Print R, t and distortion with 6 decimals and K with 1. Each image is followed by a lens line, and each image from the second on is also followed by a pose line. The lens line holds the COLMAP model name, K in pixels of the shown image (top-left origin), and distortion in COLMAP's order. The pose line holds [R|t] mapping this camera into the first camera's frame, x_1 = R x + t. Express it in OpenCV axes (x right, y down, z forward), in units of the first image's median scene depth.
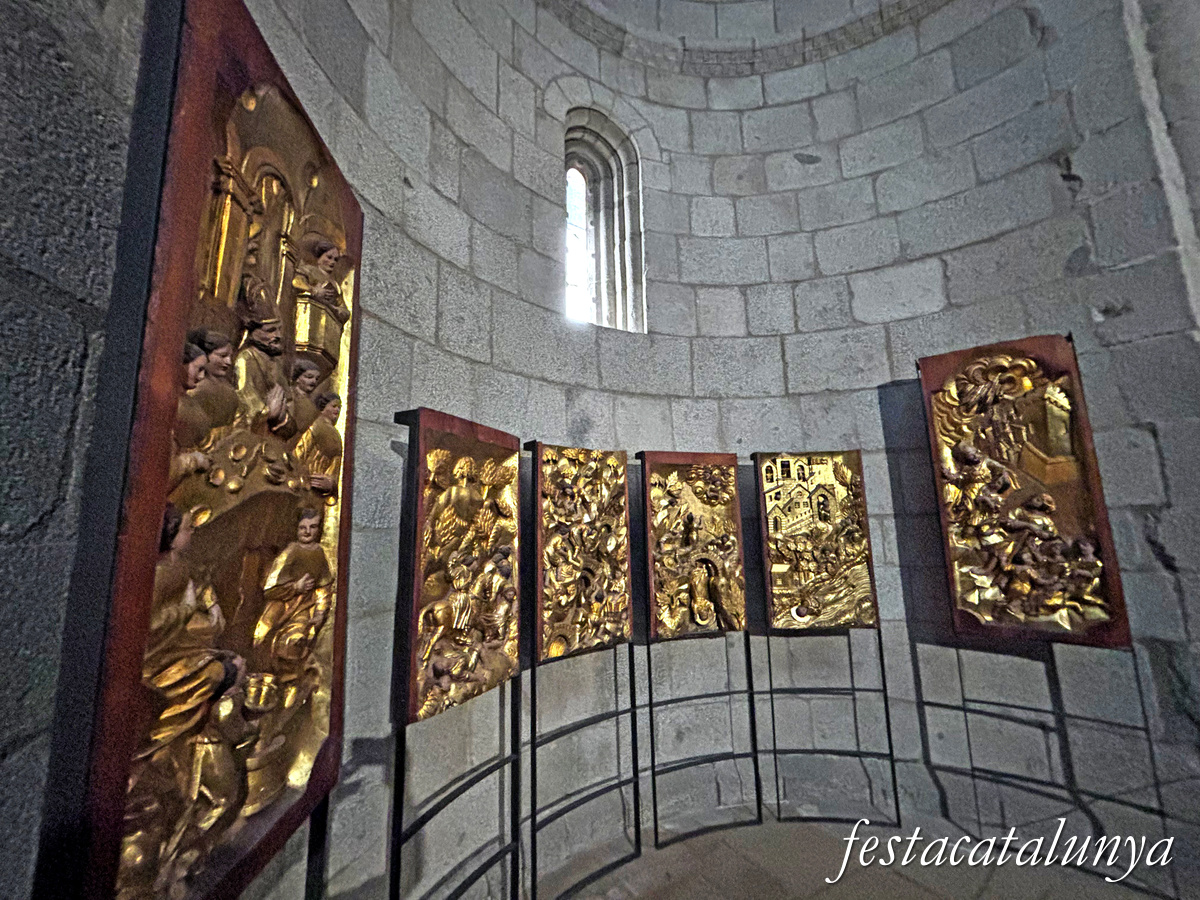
lens RADIAL K [[478.9, 0, 599.7], [0, 478.9, 446.1], [0, 0, 1]] dist [-0.002687, 0.000326]
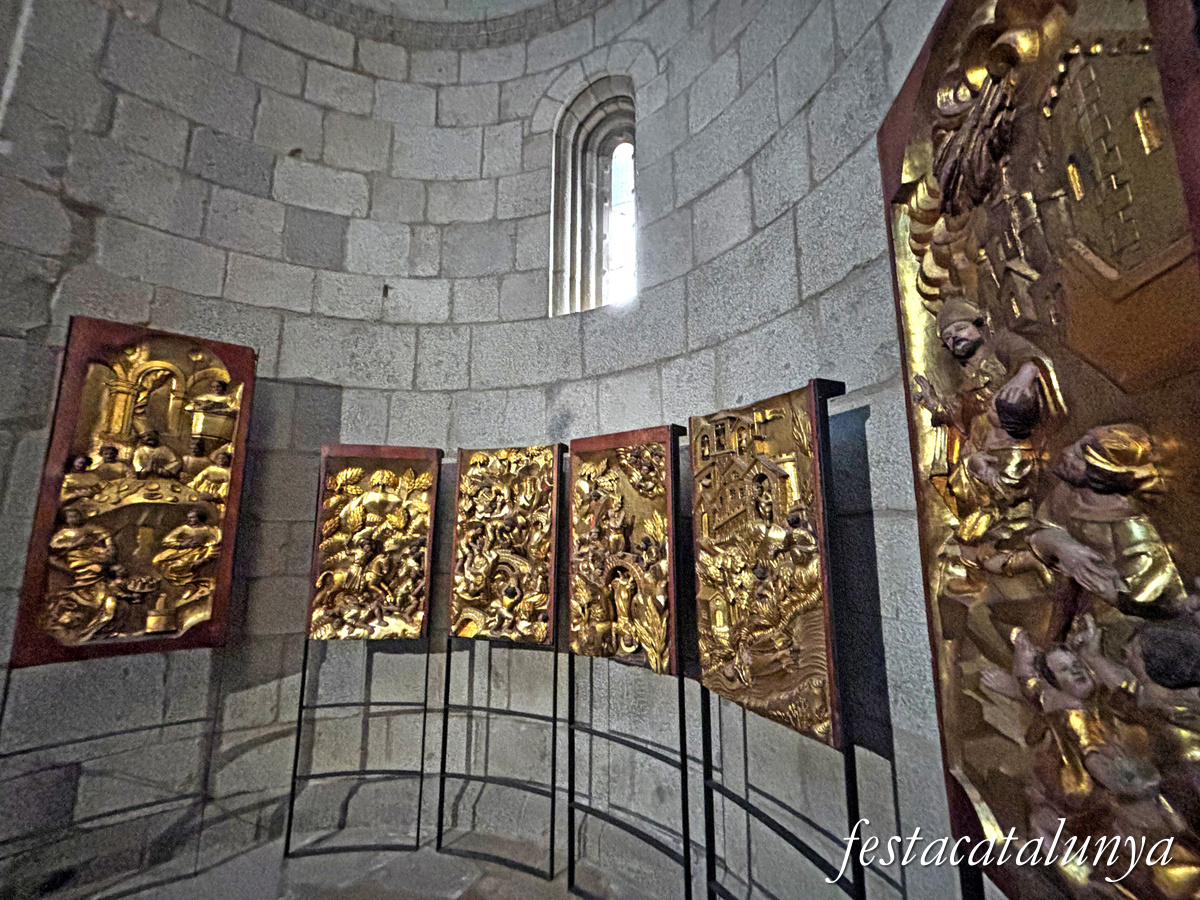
lens RADIAL K [[478.9, 0, 599.7], [0, 478.9, 446.1], [0, 0, 1]] dist [-0.002687, 0.000326]
pose [[0.521375, -0.117172, -0.845245, 0.949838], [0.124421, 0.990381, -0.060545, 0.088999], [0.844208, -0.073599, 0.530938, 0.612737]]
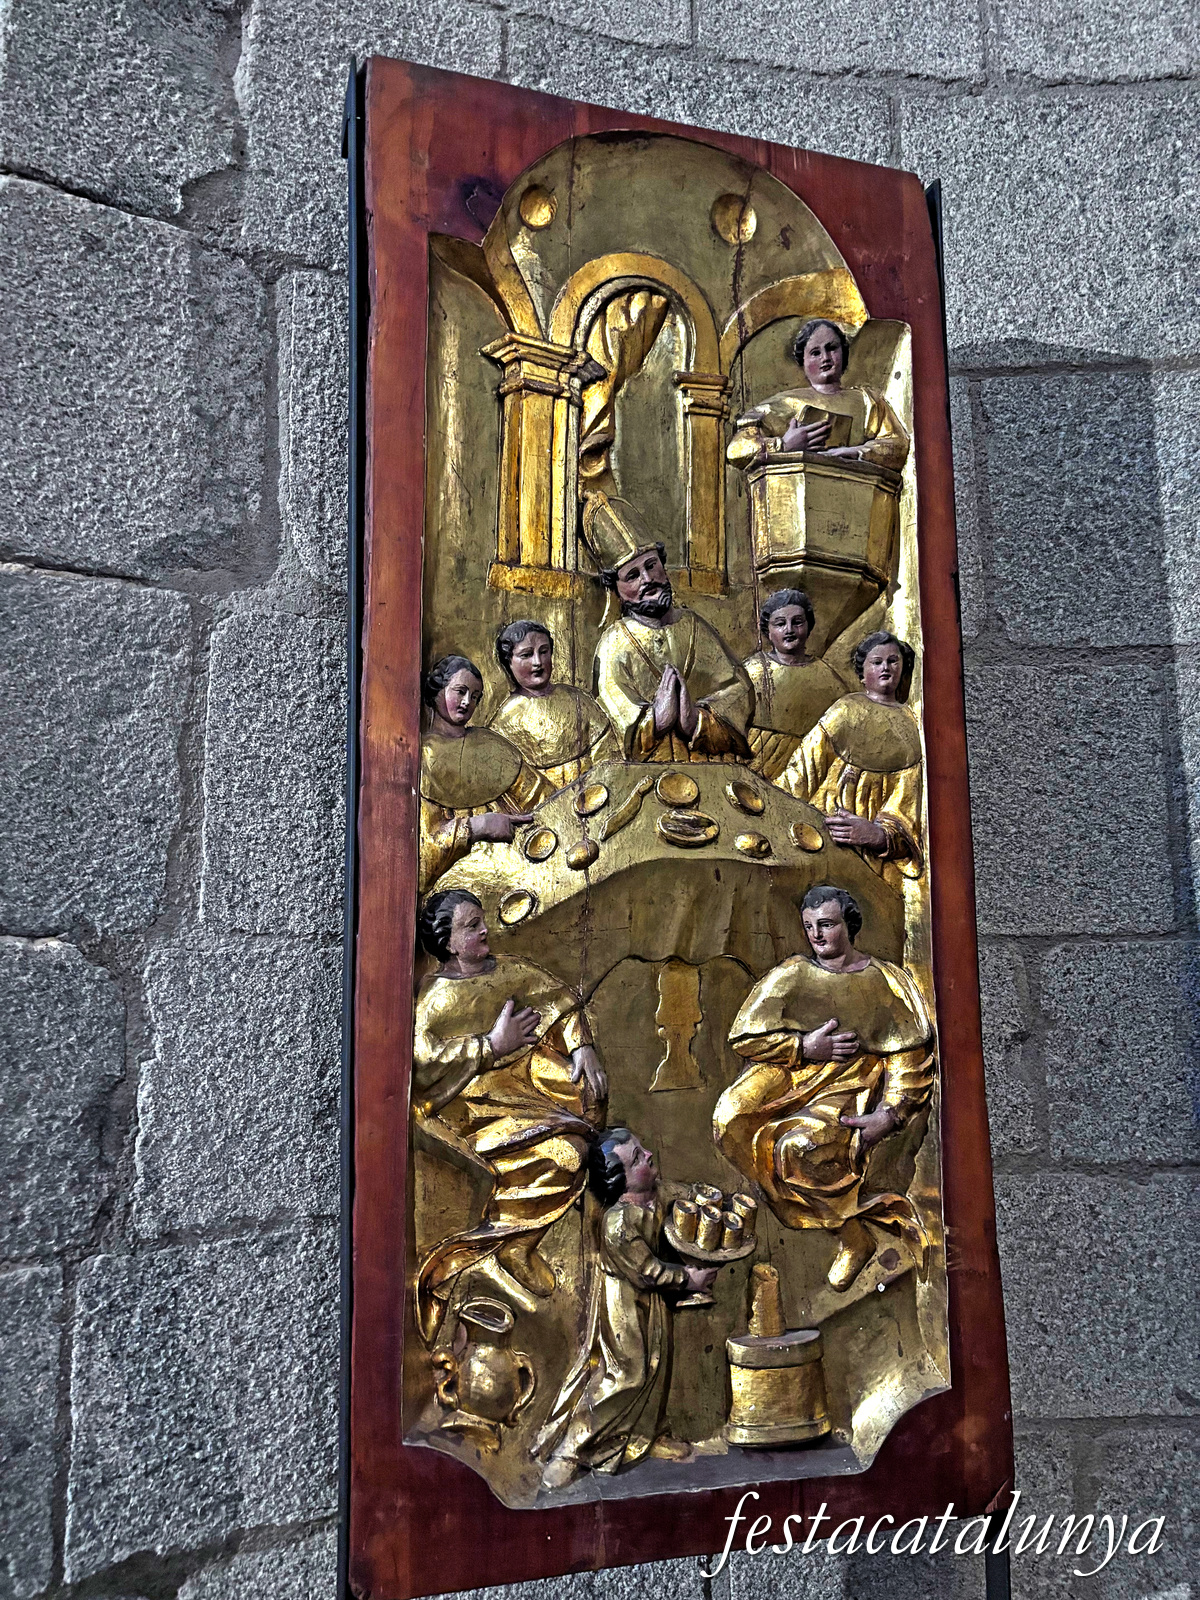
lens RADIAL K [[1209.5, 0, 596.2], [0, 1209.5, 796.0], [0, 0, 1]] dist [0.017094, -0.007333]
pose [[0.206723, -0.097168, -0.973563, 0.236710], [0.156686, 0.985501, -0.065090, 0.035338], [0.965772, -0.139088, 0.218951, 0.225019]]
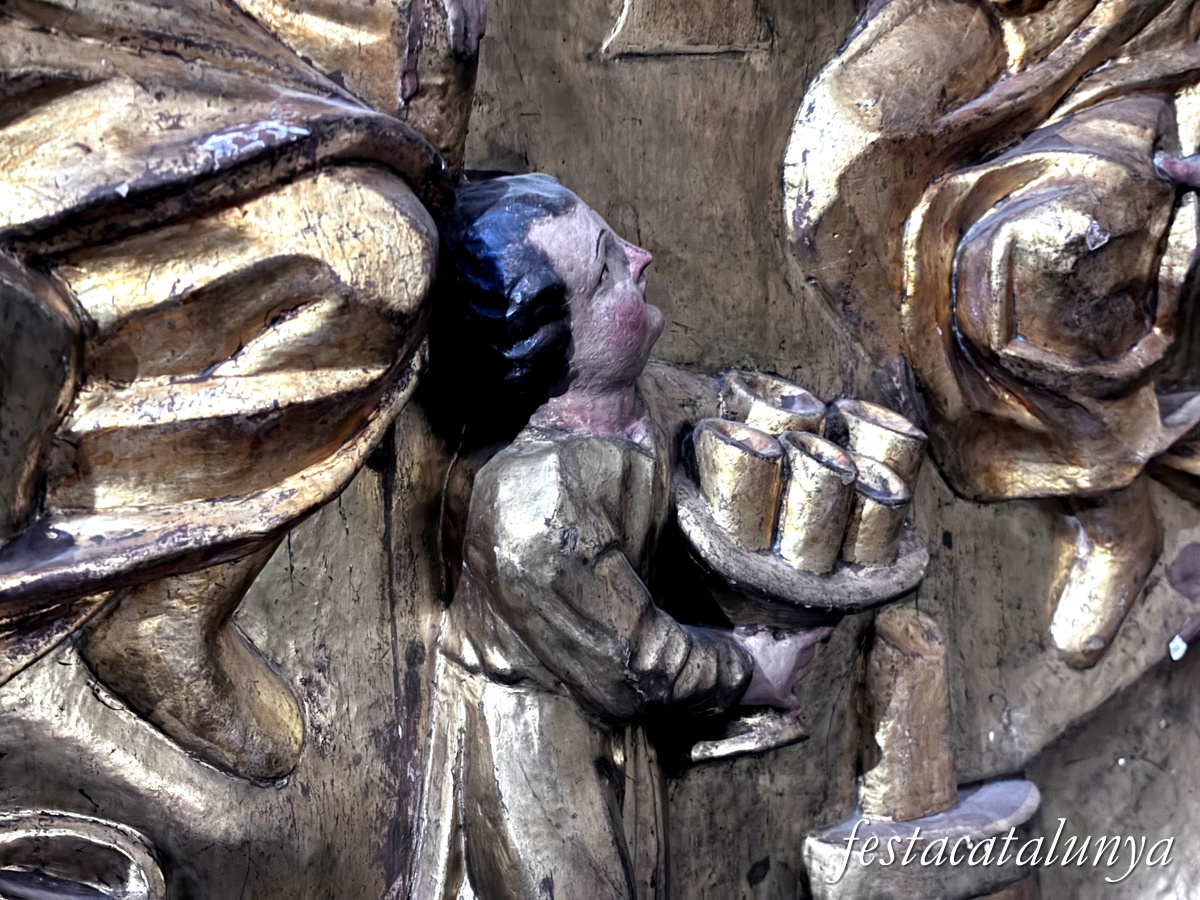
lens RADIAL K [[1845.3, 0, 598.9], [0, 1845.3, 419.9], [0, 0, 1]] dist [0.270041, -0.924683]
pose [[0.512727, 0.140043, -0.847053, -0.074902], [0.125311, 0.963835, 0.235201, 0.117878], [0.849358, -0.226739, 0.476635, 0.227261]]
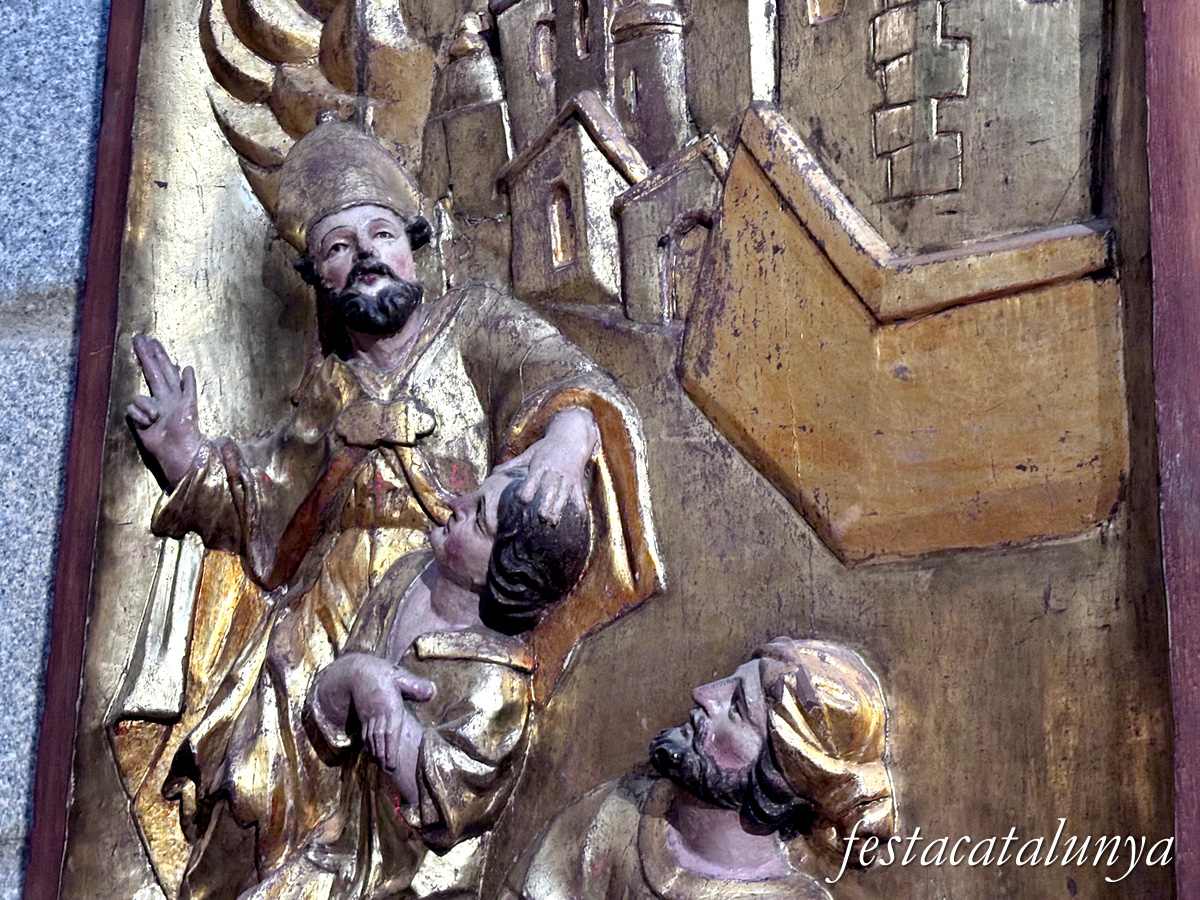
lens RADIAL K [[1817.2, 0, 600.0], [0, 1817.2, 450.0], [0, 0, 1]] dist [0.225394, -1.008529]
pose [[0.979524, 0.093754, 0.178167, 0.784654], [-0.077590, 0.992388, -0.095631, 0.096231], [-0.185777, 0.079849, 0.979342, 0.635628]]
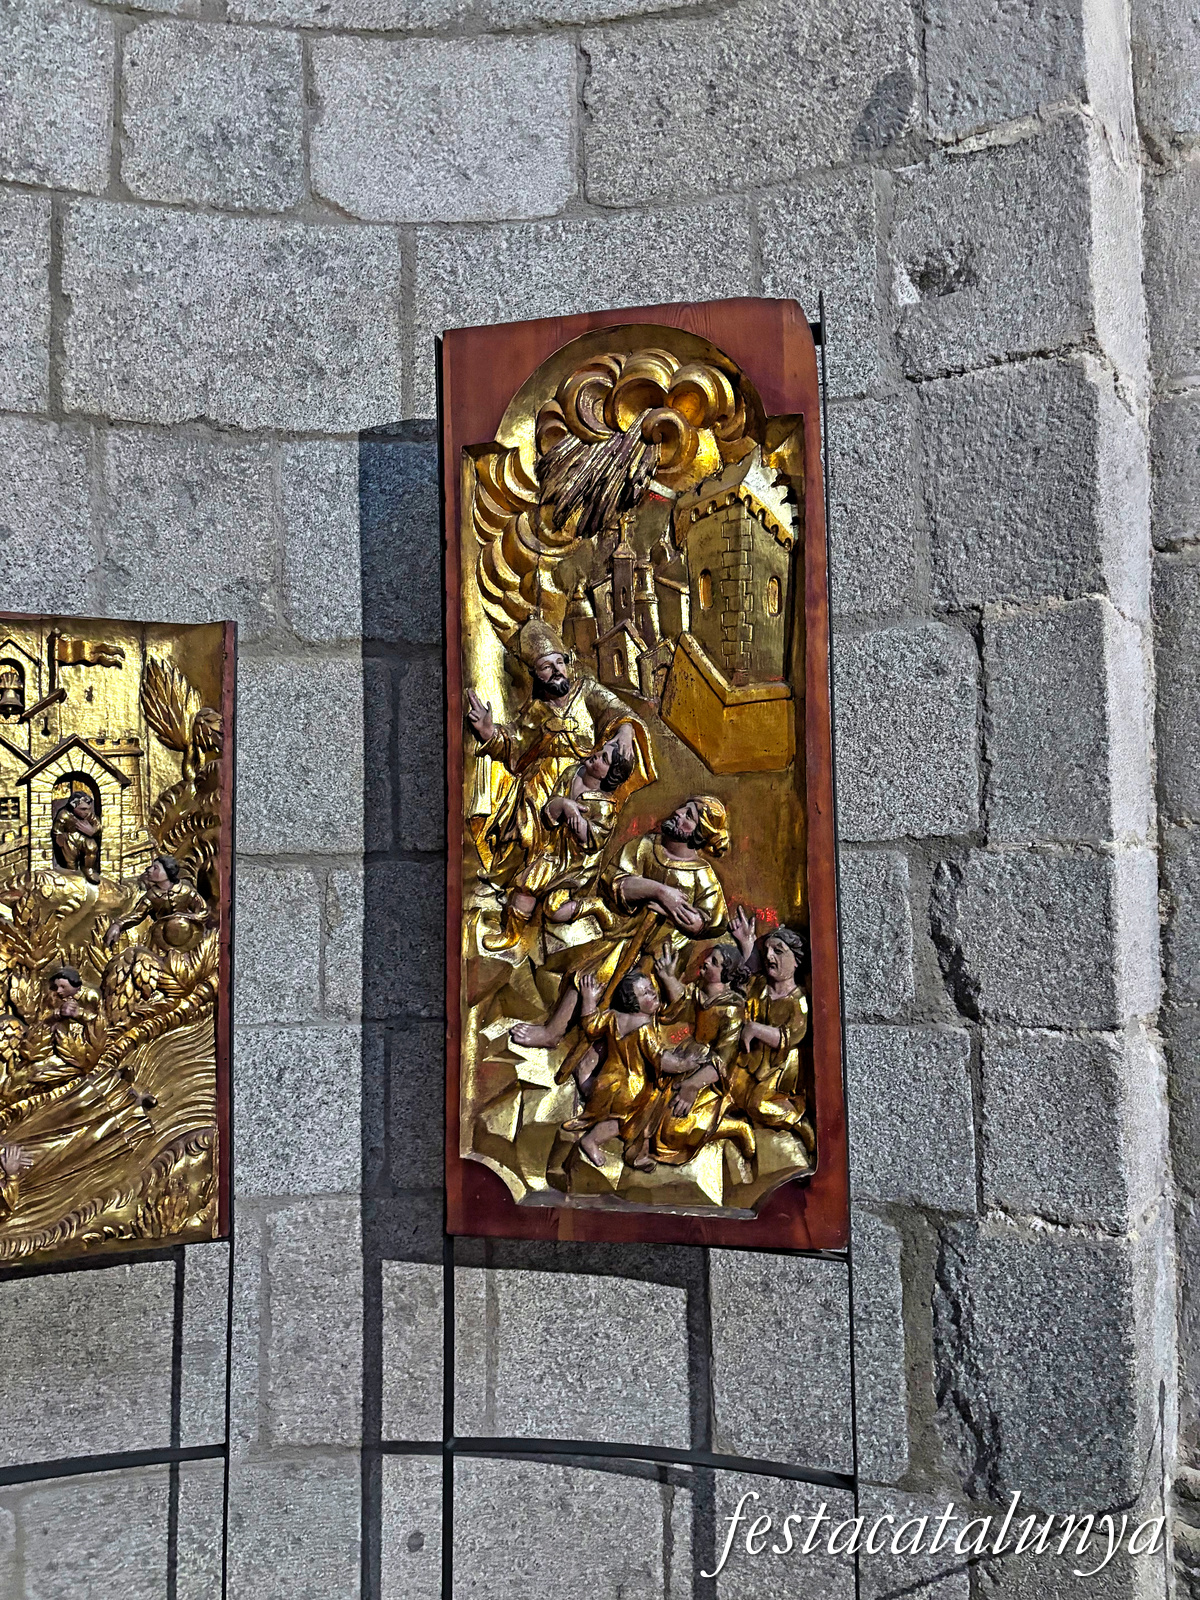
lens RADIAL K [[1209.5, 0, 596.2], [0, 1209.5, 796.0], [0, 0, 1]] dist [0.017094, -0.007333]
pose [[0.894200, 0.043916, 0.445509, 0.472405], [-0.081497, 0.994516, 0.065541, 0.050341], [-0.440188, -0.094915, 0.892875, 0.286544]]
